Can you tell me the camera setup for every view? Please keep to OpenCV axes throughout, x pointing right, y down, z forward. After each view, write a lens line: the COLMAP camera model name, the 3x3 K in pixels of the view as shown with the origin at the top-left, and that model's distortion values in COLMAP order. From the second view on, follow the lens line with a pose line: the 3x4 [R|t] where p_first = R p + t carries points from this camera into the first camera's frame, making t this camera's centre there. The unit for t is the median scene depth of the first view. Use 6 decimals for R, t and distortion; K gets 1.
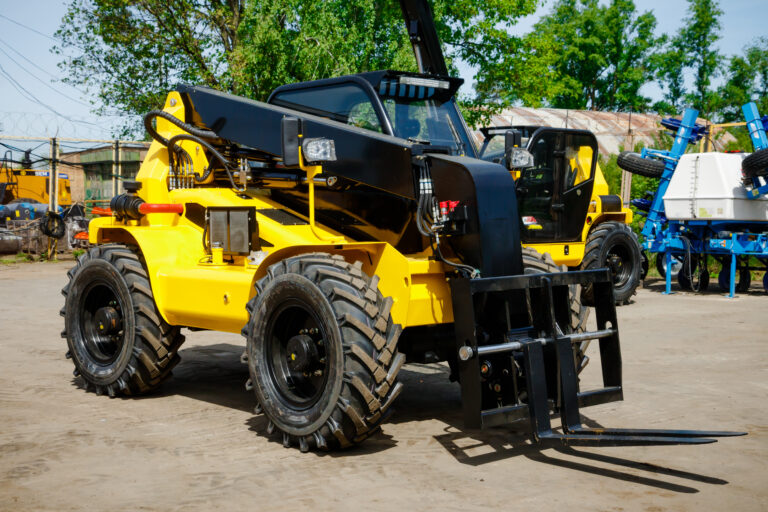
lens RADIAL K [[2049.1, 0, 383.9], [0, 2049.1, 255.7], [0, 0, 1]] dist [0.131443, 0.000000]
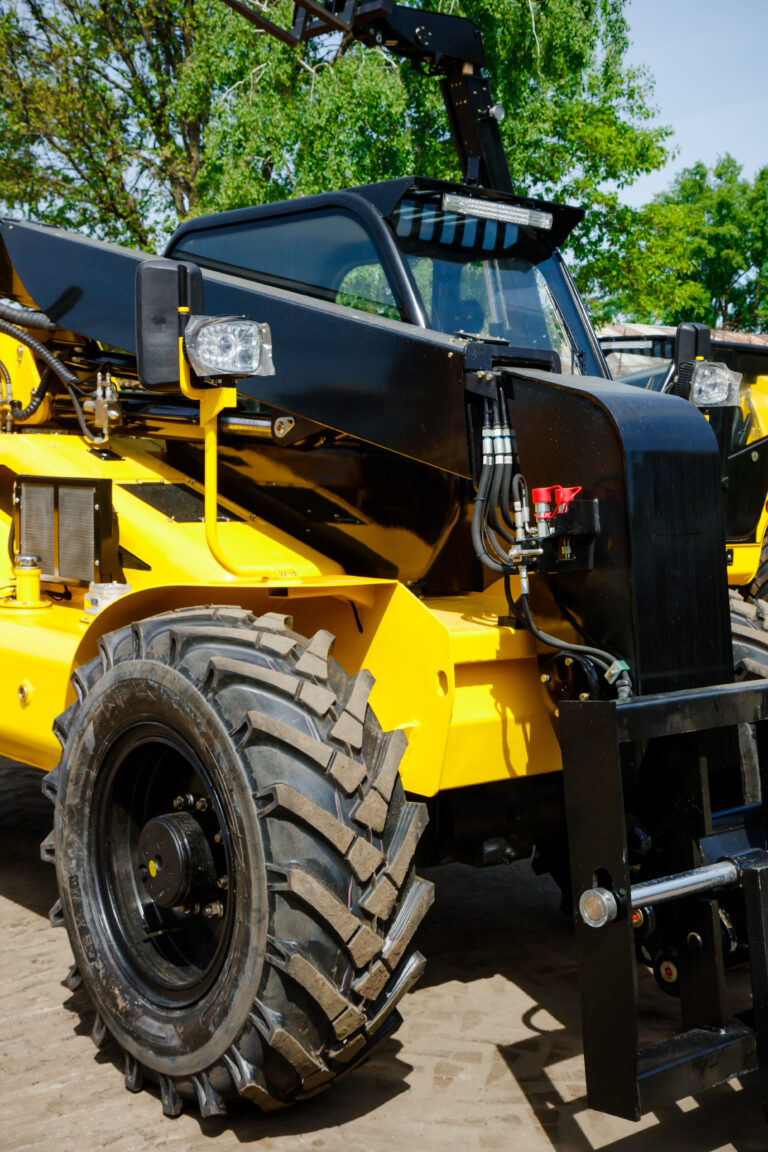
lens RADIAL K [[2774.6, 0, 379.1], [0, 2774.6, 635.5], [0, 0, 1]] dist [0.277116, 0.000000]
pose [[0.999509, 0.028087, -0.013880, 0.005501], [-0.027526, 0.998856, 0.039100, -0.017048], [0.014962, -0.038699, 0.999139, 0.437718]]
